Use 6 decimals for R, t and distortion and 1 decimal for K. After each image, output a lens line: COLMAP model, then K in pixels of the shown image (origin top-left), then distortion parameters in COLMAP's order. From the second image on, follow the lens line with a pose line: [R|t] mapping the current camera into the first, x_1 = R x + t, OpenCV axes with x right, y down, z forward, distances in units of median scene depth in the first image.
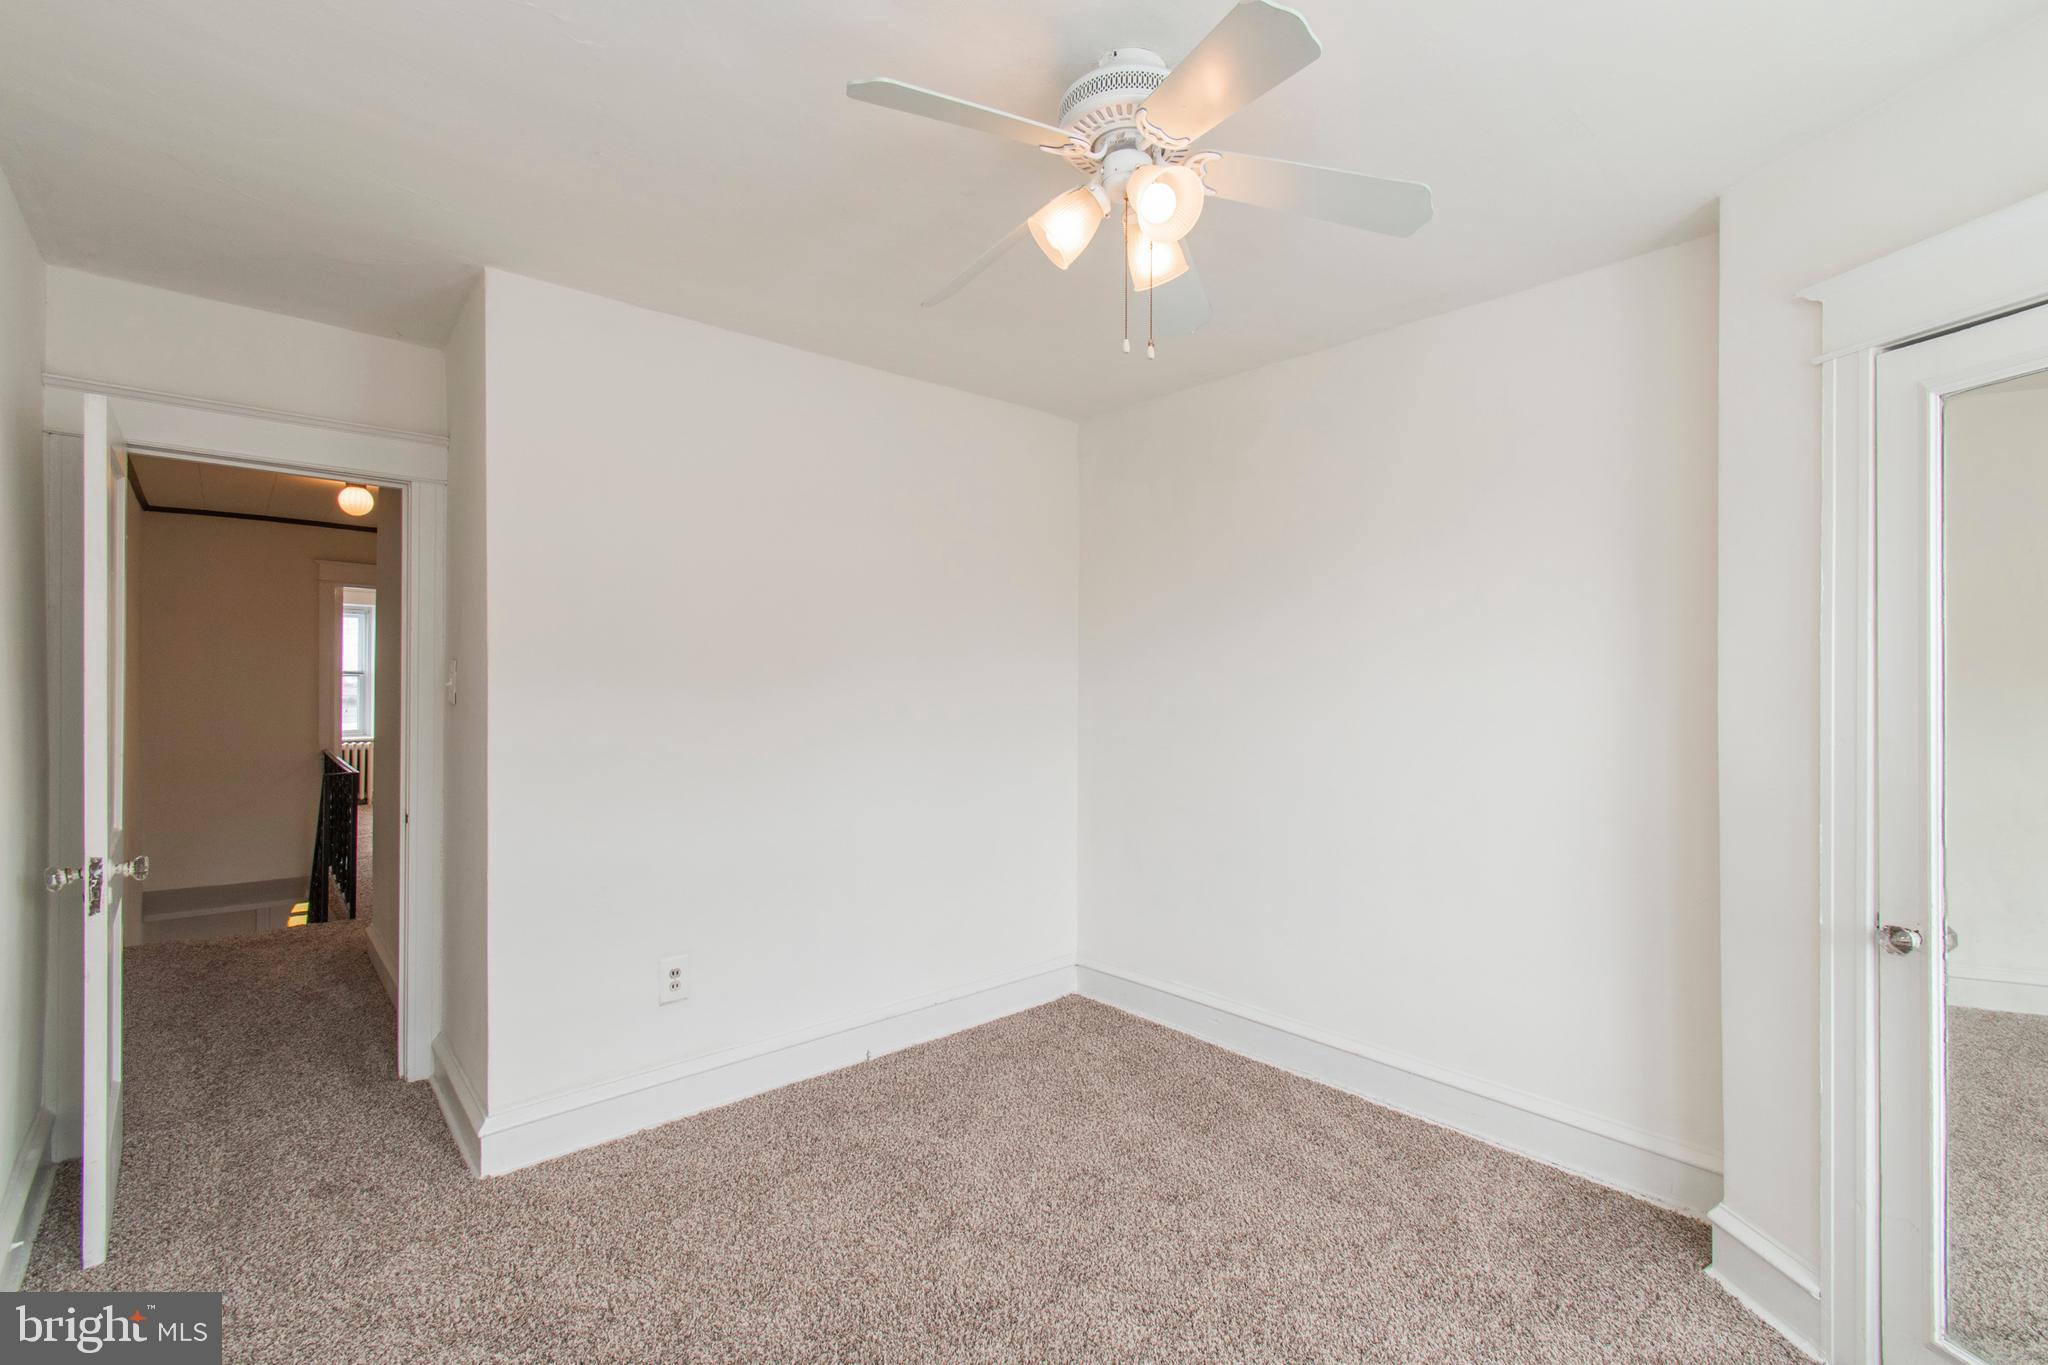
lens RADIAL K [[924.4, 0, 1026.2], [0, 924.4, 675.9], [0, 0, 1]] dist [-0.005013, -0.000729]
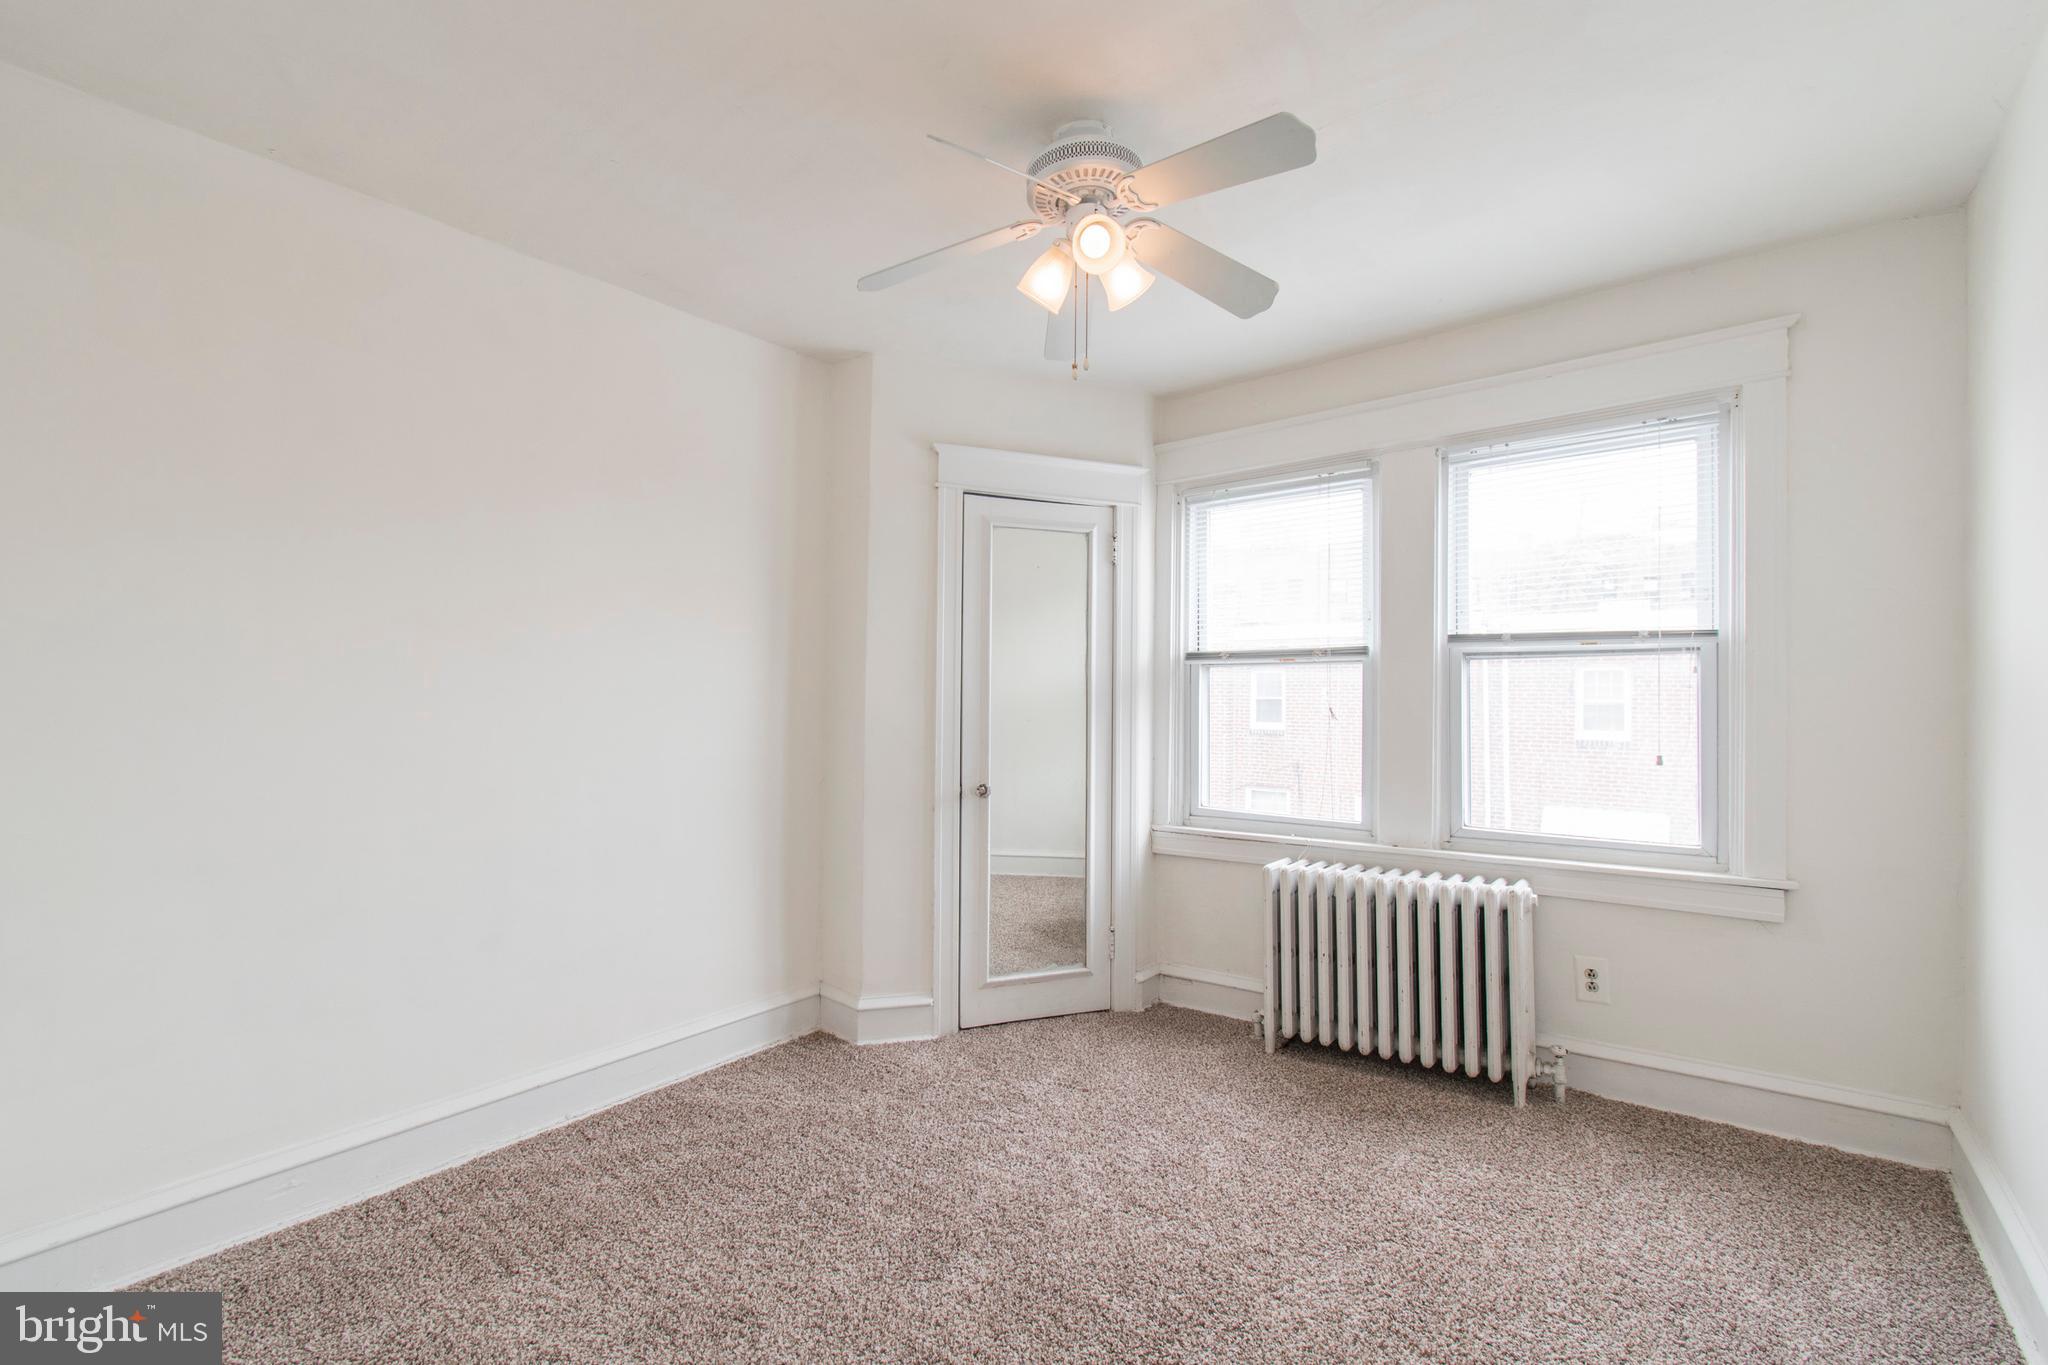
lens RADIAL K [[924.4, 0, 1022.6], [0, 924.4, 681.5], [0, 0, 1]] dist [-0.005013, -0.000729]
pose [[-0.194189, 0.008902, 0.980924, -0.679873], [-0.000524, 0.999958, -0.009178, 0.042979], [-0.980964, -0.002297, -0.194177, 0.838669]]
